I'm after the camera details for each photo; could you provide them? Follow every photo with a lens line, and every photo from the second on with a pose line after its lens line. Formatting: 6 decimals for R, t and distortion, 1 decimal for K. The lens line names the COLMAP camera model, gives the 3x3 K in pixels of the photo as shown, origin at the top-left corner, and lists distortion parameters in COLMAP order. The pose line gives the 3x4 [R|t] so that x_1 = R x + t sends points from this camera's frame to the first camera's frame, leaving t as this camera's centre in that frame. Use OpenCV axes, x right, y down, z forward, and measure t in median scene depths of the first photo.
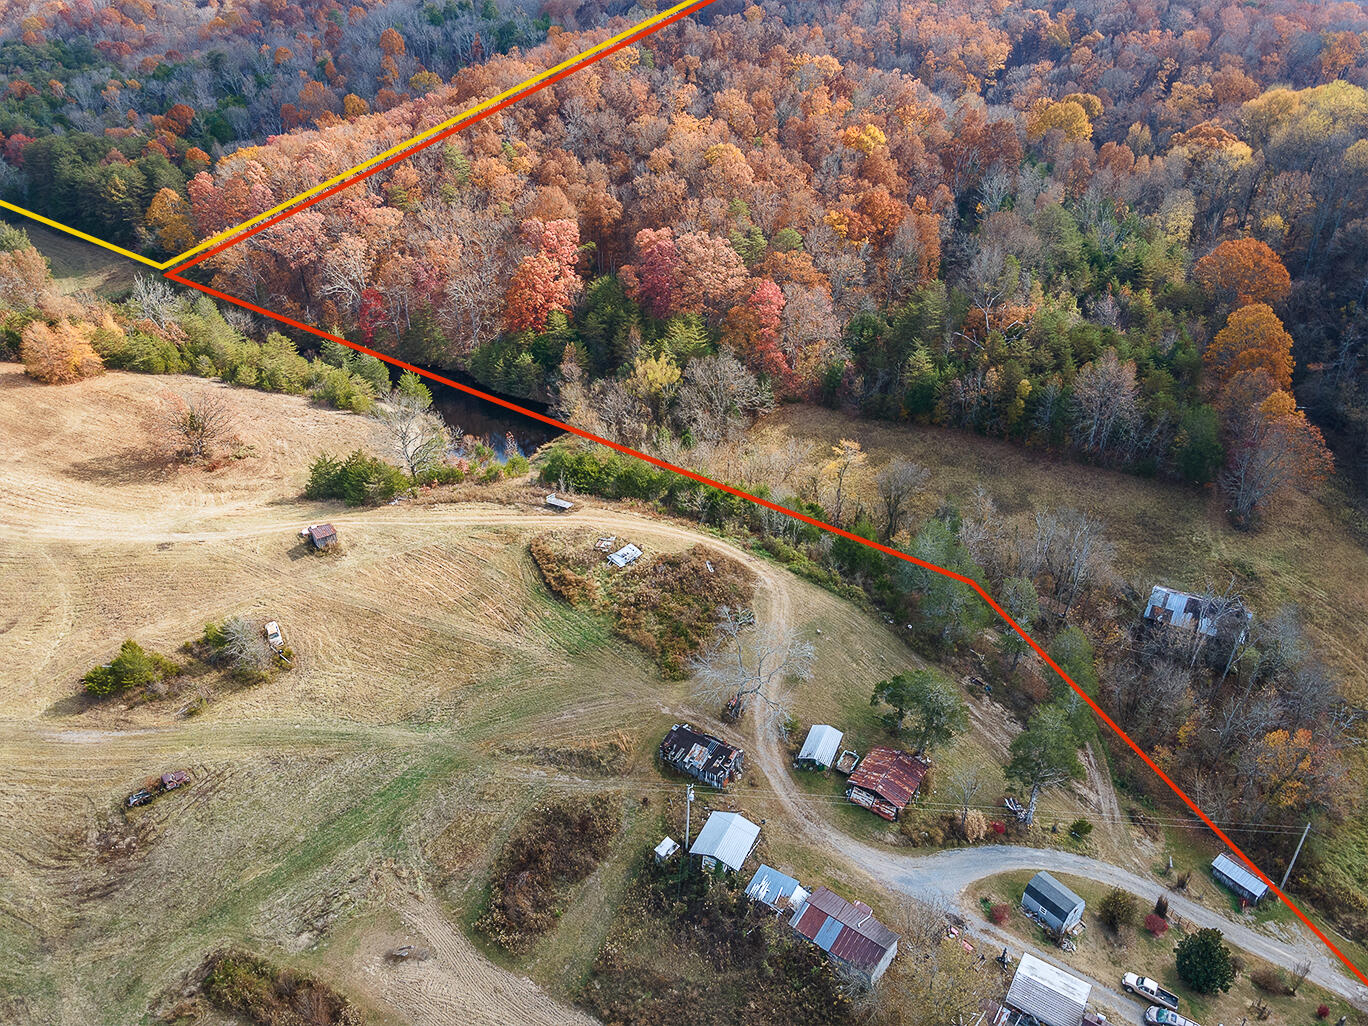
lens RADIAL K [[996.6, 0, 686.5], [0, 996.6, 515.3], [0, 0, 1]] dist [0.023538, 0.041475]
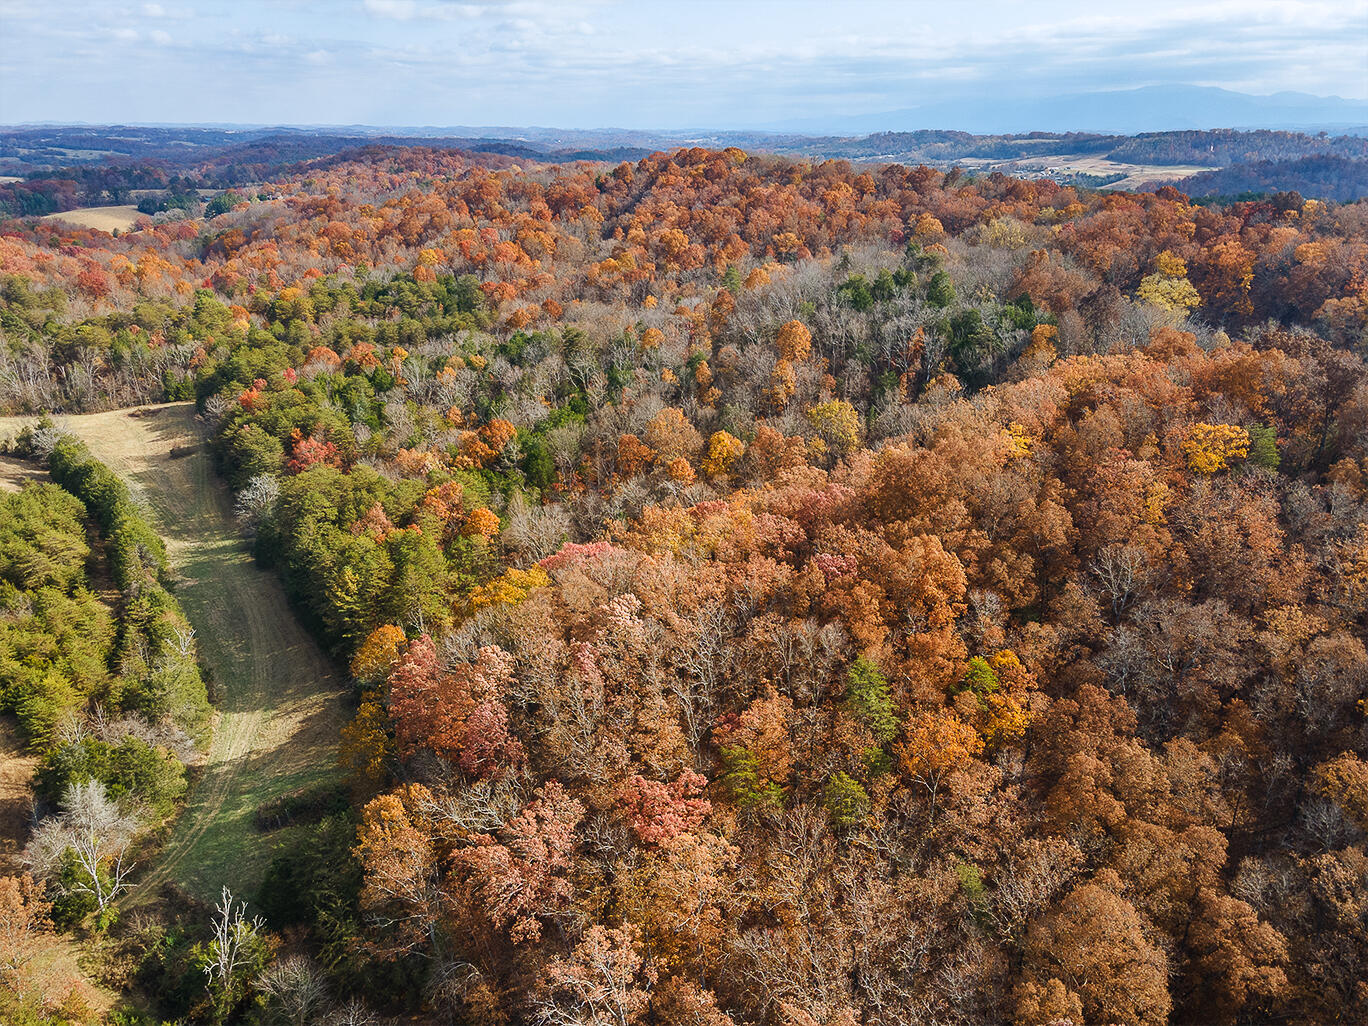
lens RADIAL K [[1002.8, 0, 682.0], [0, 1002.8, 509.1], [0, 0, 1]] dist [0.015805, 0.038377]
pose [[0.929611, 0.122693, -0.347520, -0.243323], [-0.175493, 0.976555, -0.124667, -0.566366], [0.324077, 0.176879, 0.929348, 0.788663]]
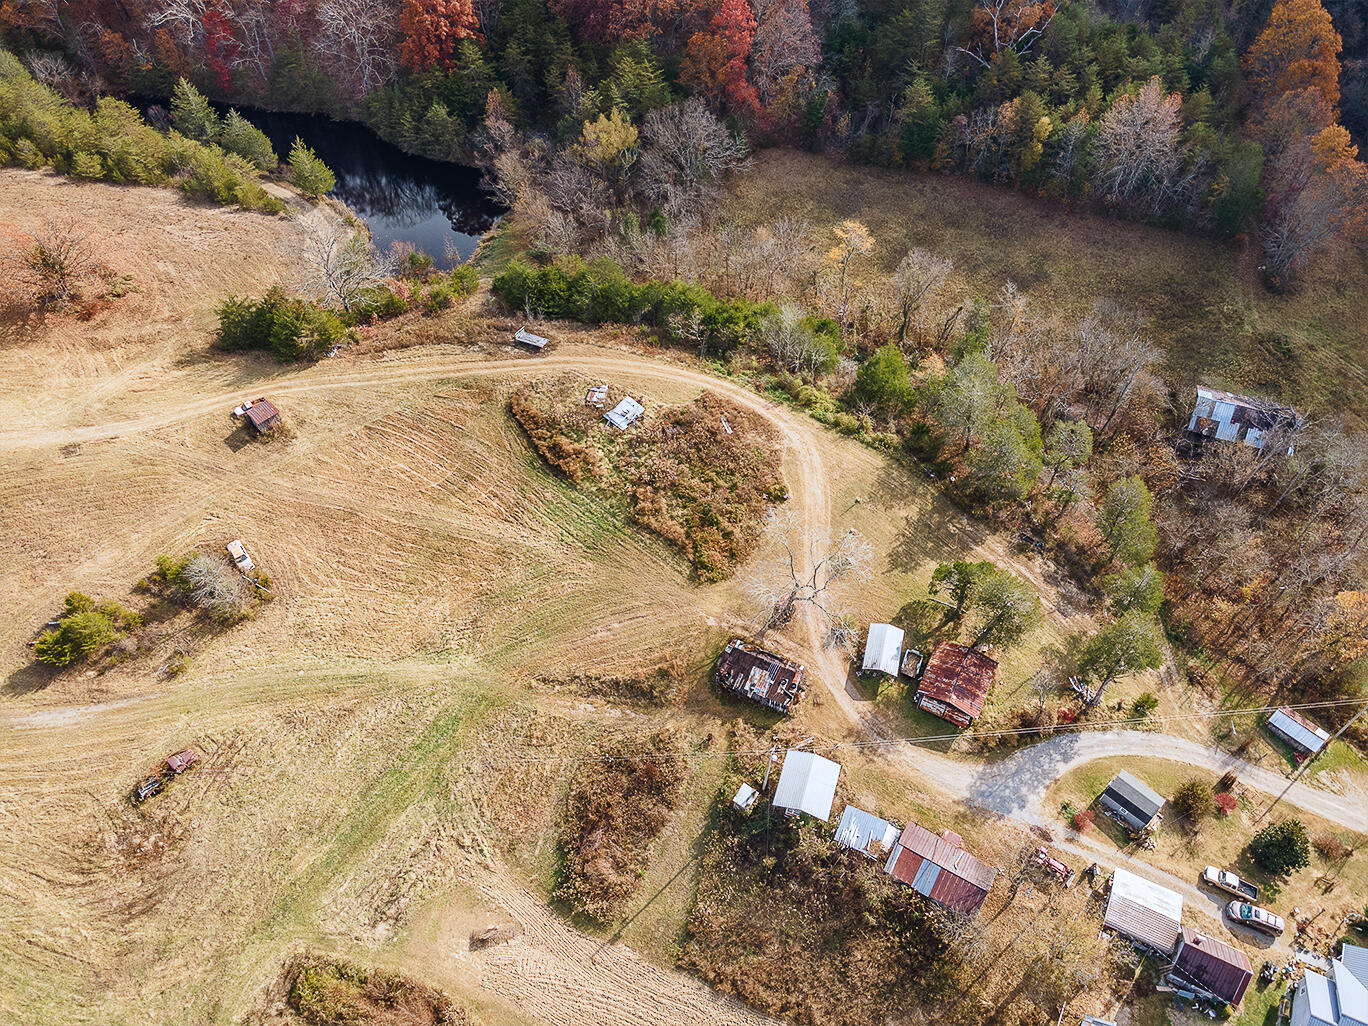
lens RADIAL K [[996.6, 0, 686.5], [0, 996.6, 515.3], [0, 0, 1]] dist [0.023538, 0.041475]
pose [[0.991468, -0.102603, 0.080401, -0.078743], [0.067730, 0.932492, 0.354783, -0.164166], [-0.111375, -0.346310, 0.931485, 0.132767]]
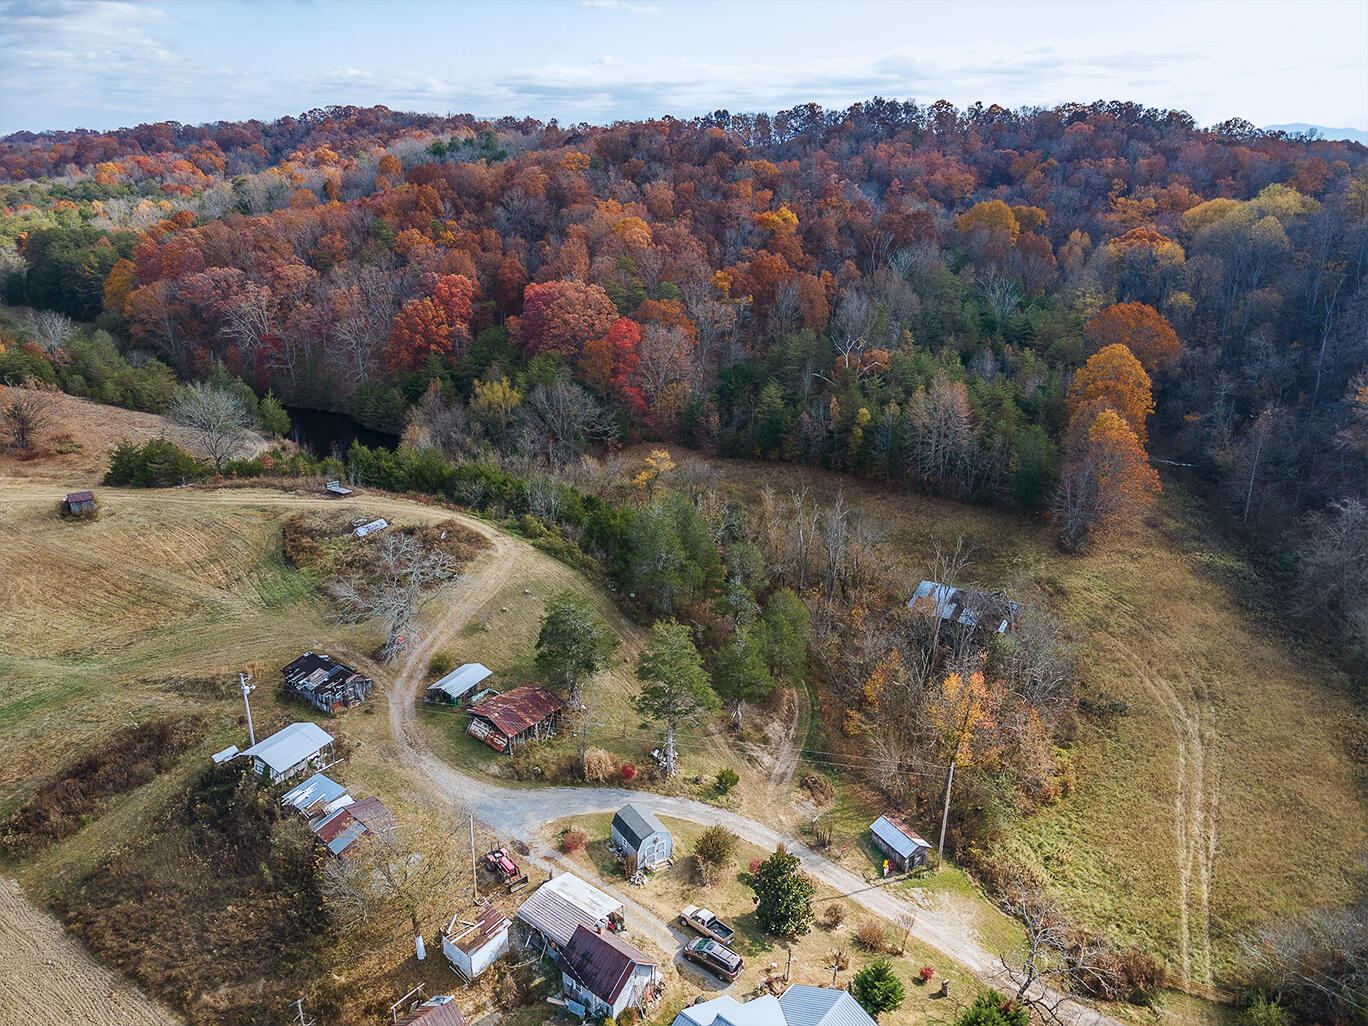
lens RADIAL K [[996.6, 0, 686.5], [0, 996.6, 515.3], [0, 0, 1]] dist [0.023538, 0.041475]
pose [[0.995768, 0.036802, -0.084212, 0.287400], [-0.051202, 0.983091, -0.175815, 0.163179], [0.076318, 0.179383, 0.980815, 0.072427]]
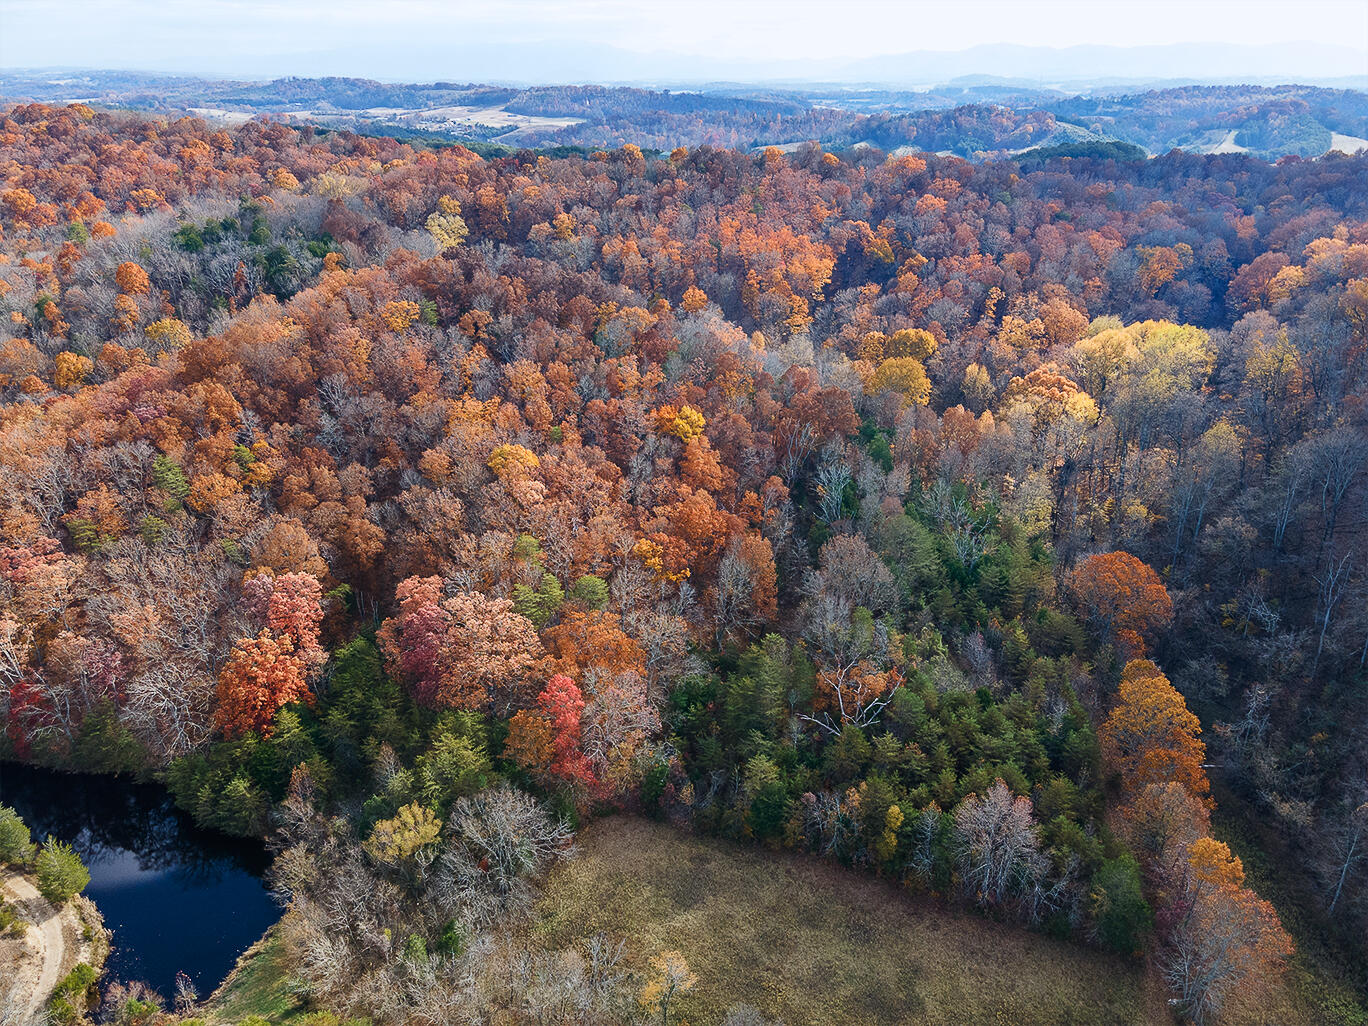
lens RADIAL K [[996.6, 0, 686.5], [0, 996.6, 515.3], [0, 0, 1]] dist [0.023538, 0.041475]
pose [[0.989296, -0.058582, 0.133646, 0.100845], [0.072191, 0.992429, -0.099368, -0.333938], [-0.126812, 0.107953, 0.986035, 0.266140]]
